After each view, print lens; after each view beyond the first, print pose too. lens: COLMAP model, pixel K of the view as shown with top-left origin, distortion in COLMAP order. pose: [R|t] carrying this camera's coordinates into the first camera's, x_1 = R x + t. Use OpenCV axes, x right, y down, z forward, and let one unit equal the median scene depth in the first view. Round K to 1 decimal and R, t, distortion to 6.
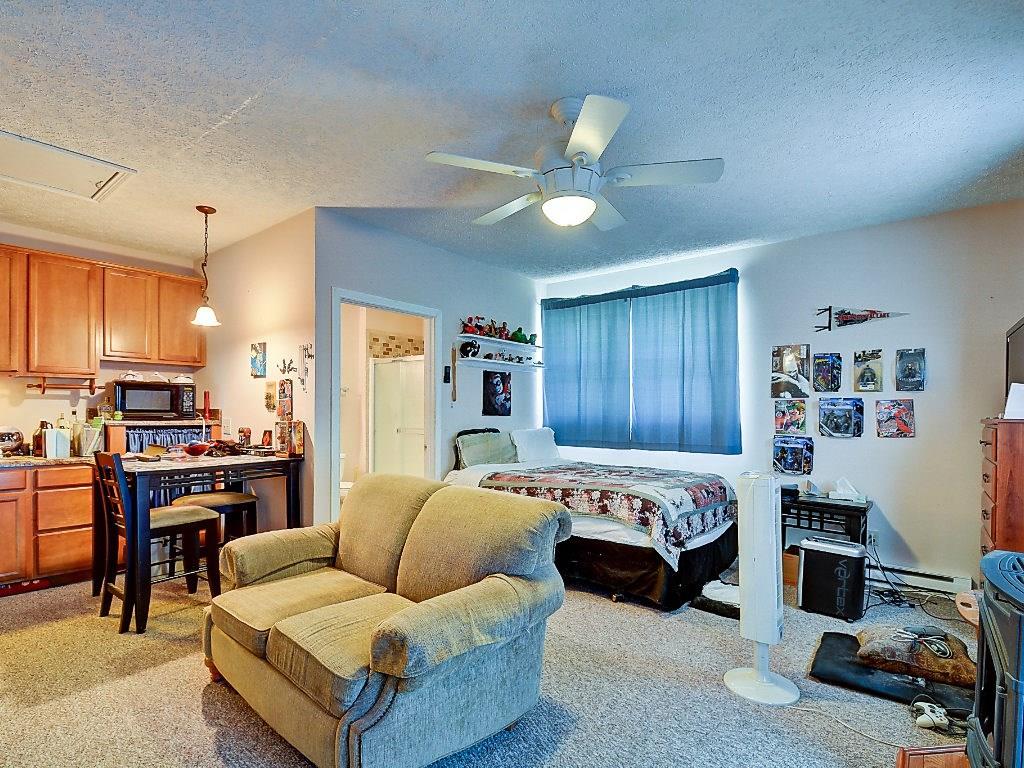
lens RADIAL K [[515.9, 0, 513.0], [0, 515.9, 390.4], [0, 0, 1]] dist [0.000966, -0.000339]
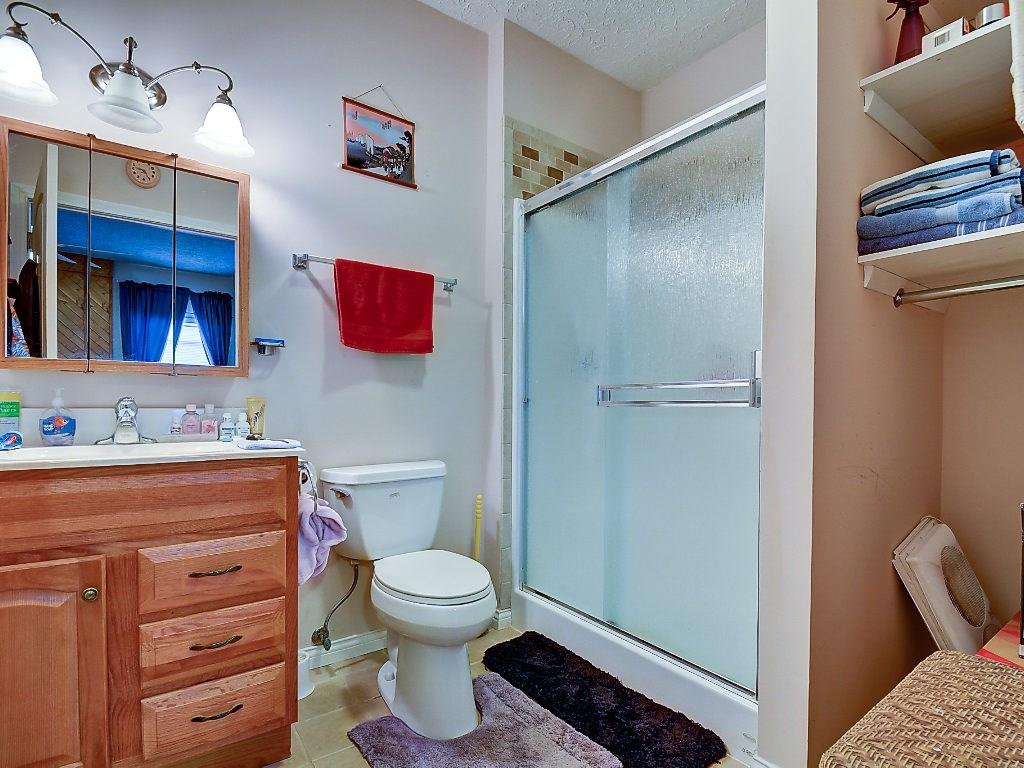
lens RADIAL K [[515.9, 0, 513.0], [0, 515.9, 390.4], [0, 0, 1]] dist [0.000966, -0.000339]
pose [[0.965372, 0.004943, -0.260832, -0.182078], [-0.004120, 0.999985, 0.003702, 0.070525], [0.260846, -0.002499, 0.965377, 0.645116]]
